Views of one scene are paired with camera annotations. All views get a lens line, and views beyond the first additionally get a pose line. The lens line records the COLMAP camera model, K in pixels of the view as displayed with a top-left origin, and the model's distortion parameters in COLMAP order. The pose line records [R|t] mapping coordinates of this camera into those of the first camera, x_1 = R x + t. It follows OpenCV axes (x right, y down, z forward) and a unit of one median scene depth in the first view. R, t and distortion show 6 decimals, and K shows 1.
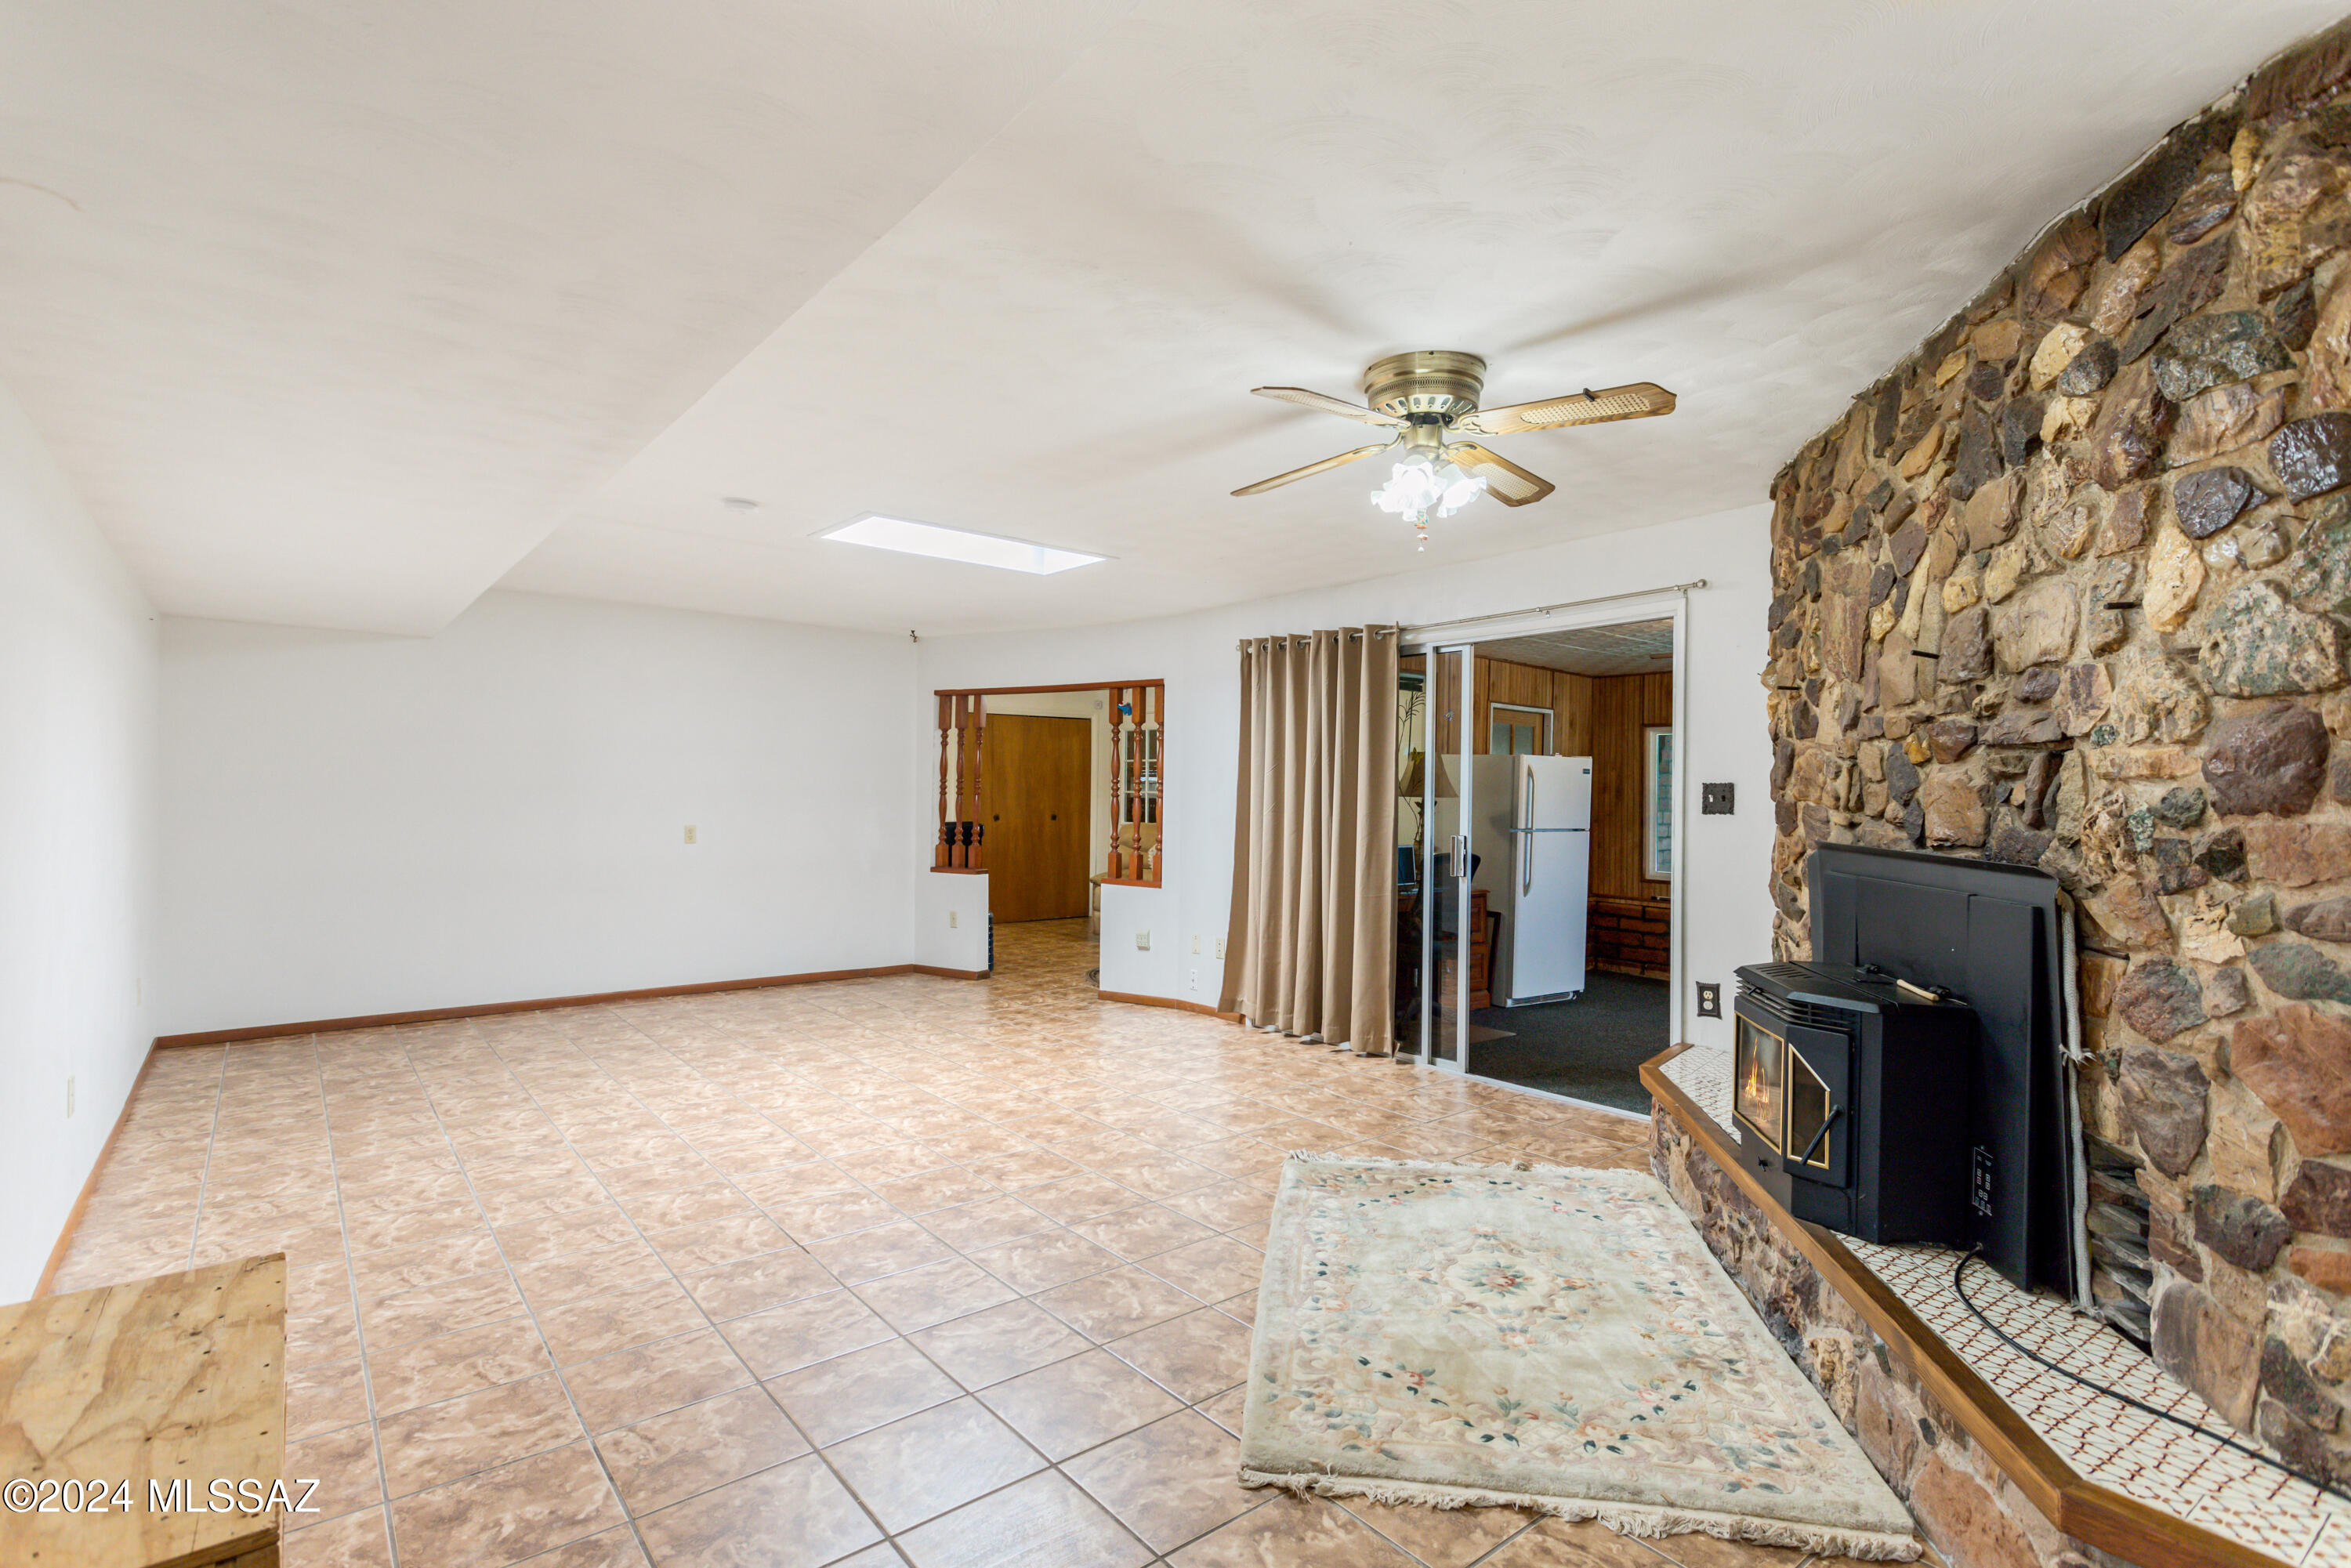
lens RADIAL K [[1147.2, 0, 1178.6], [0, 1147.2, 779.9], [0, 0, 1]] dist [0.003333, 0.001879]
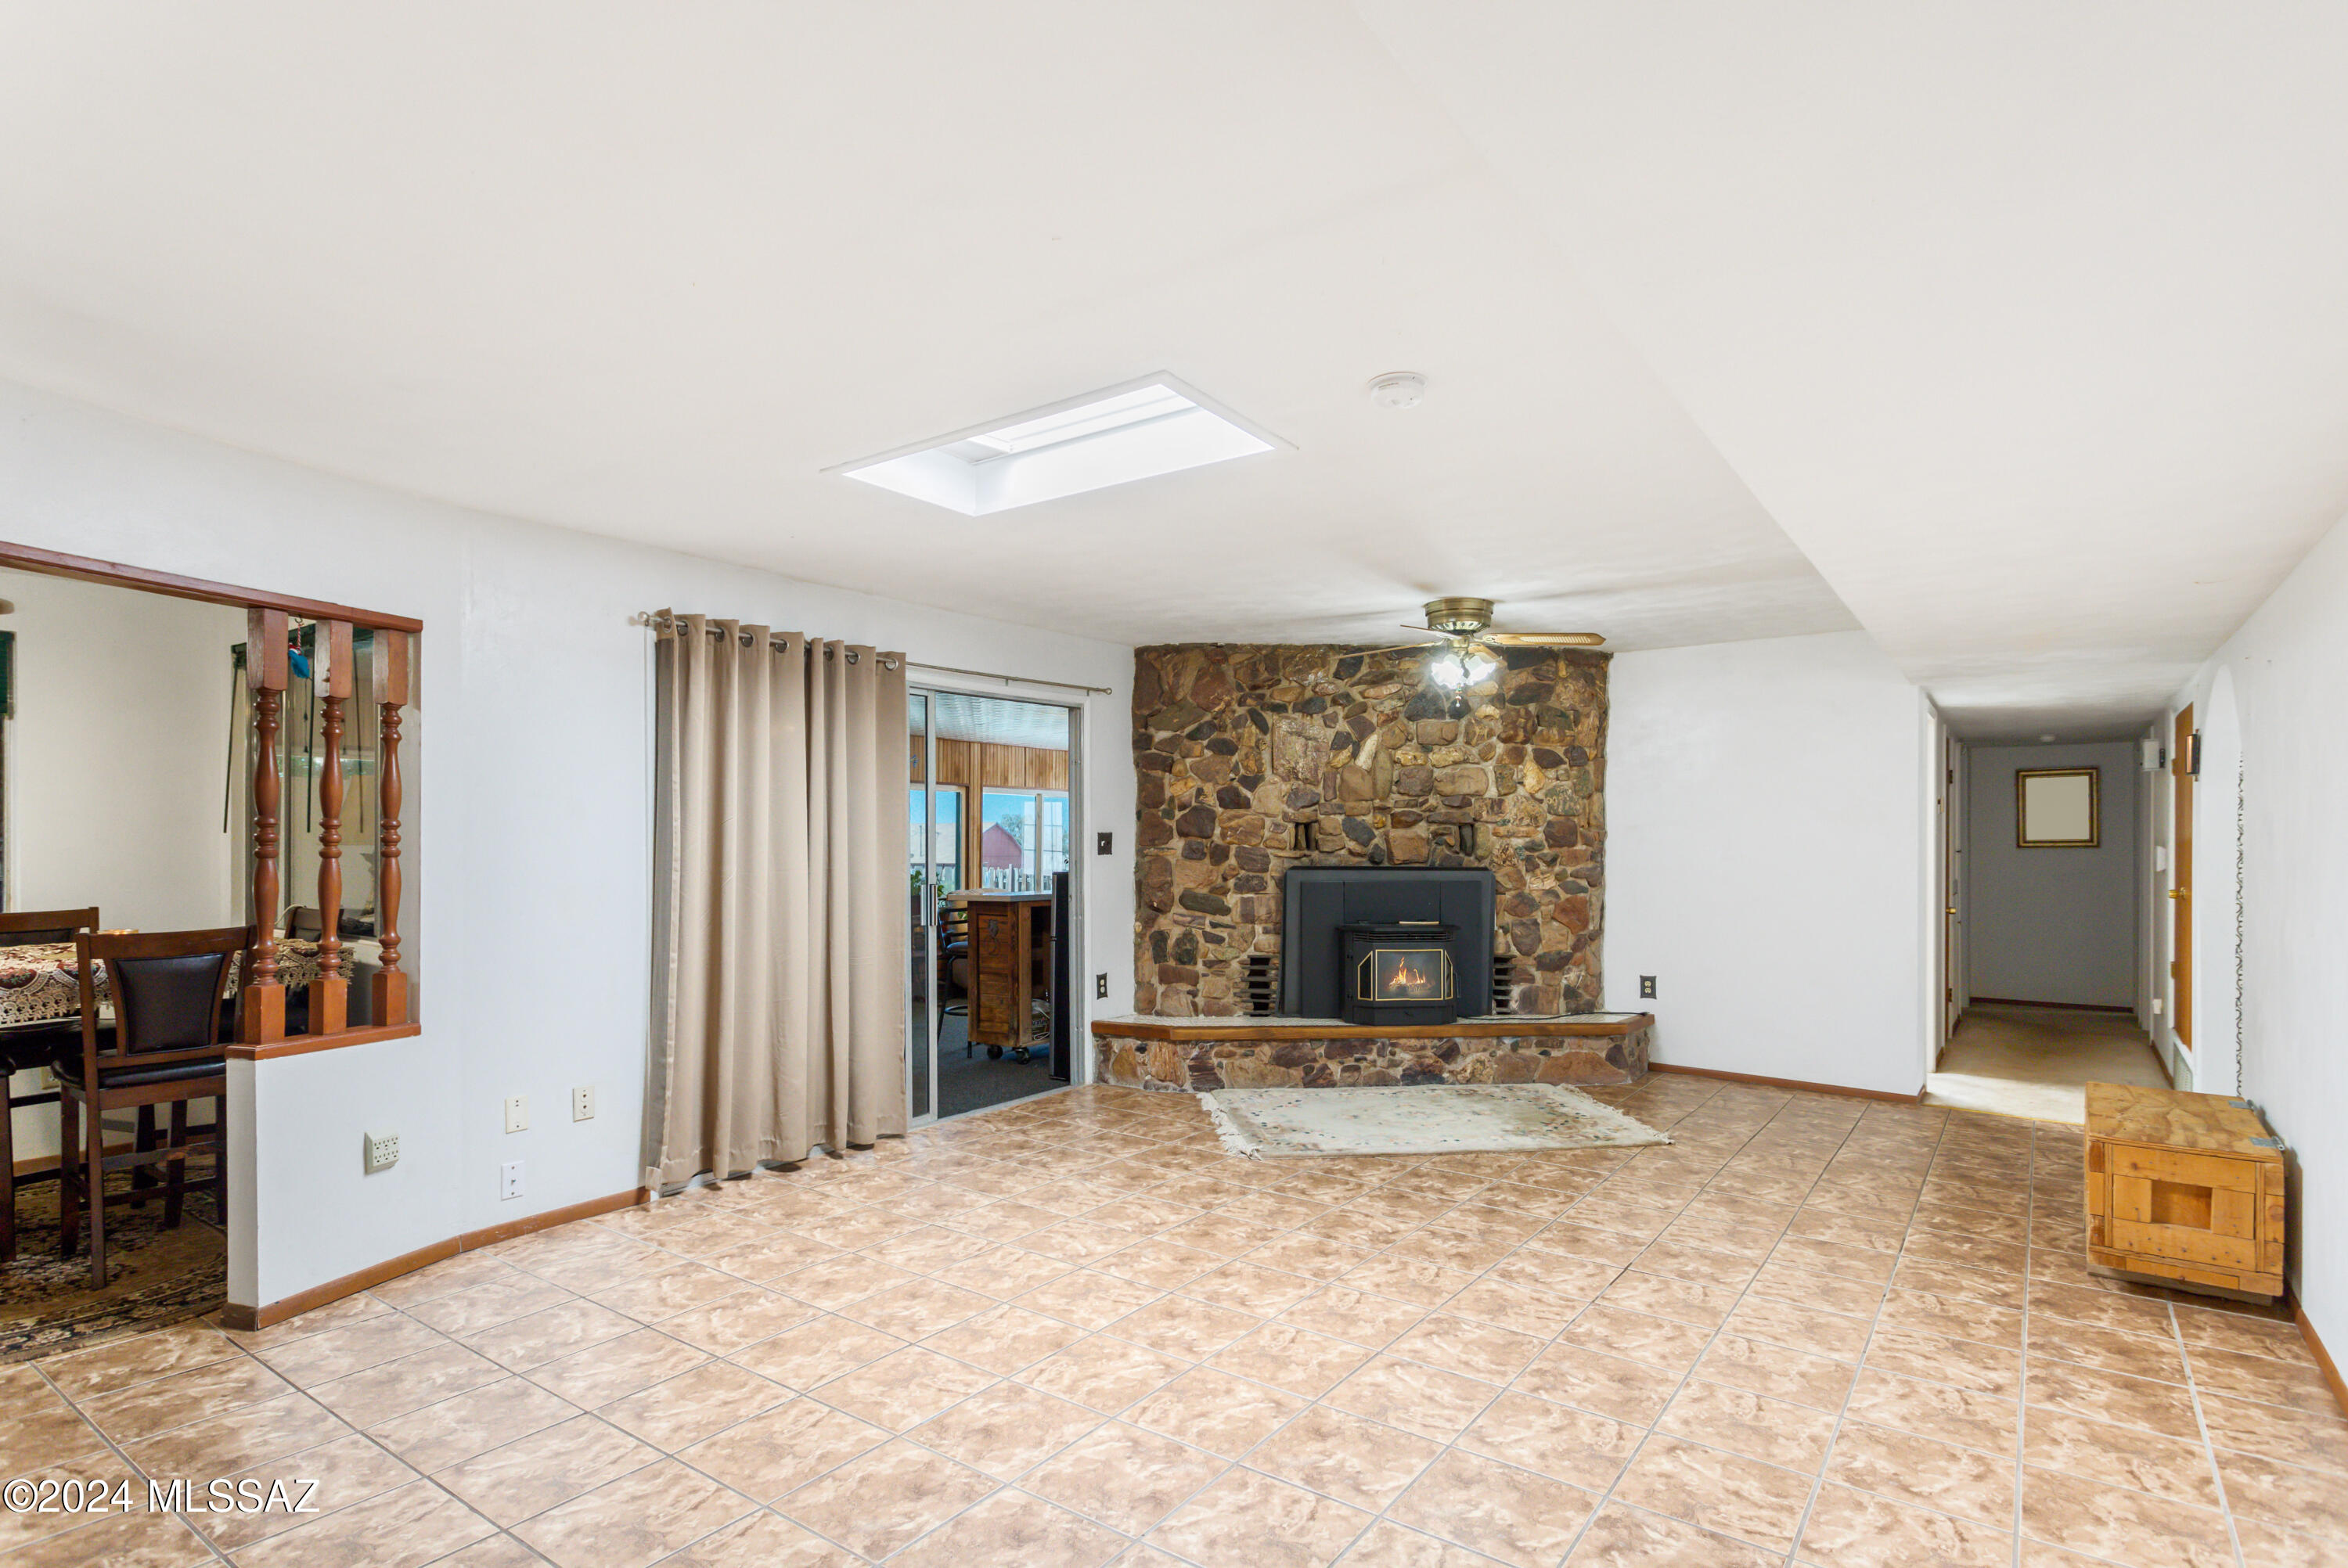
lens RADIAL K [[1145.6, 0, 1242.8], [0, 1145.6, 843.7], [0, 0, 1]] dist [0.003333, 0.001879]
pose [[-0.288987, -0.014987, 0.957216, -1.073857], [-0.015442, 0.999820, 0.010992, -0.001880], [-0.957209, -0.011605, -0.289166, 1.422974]]
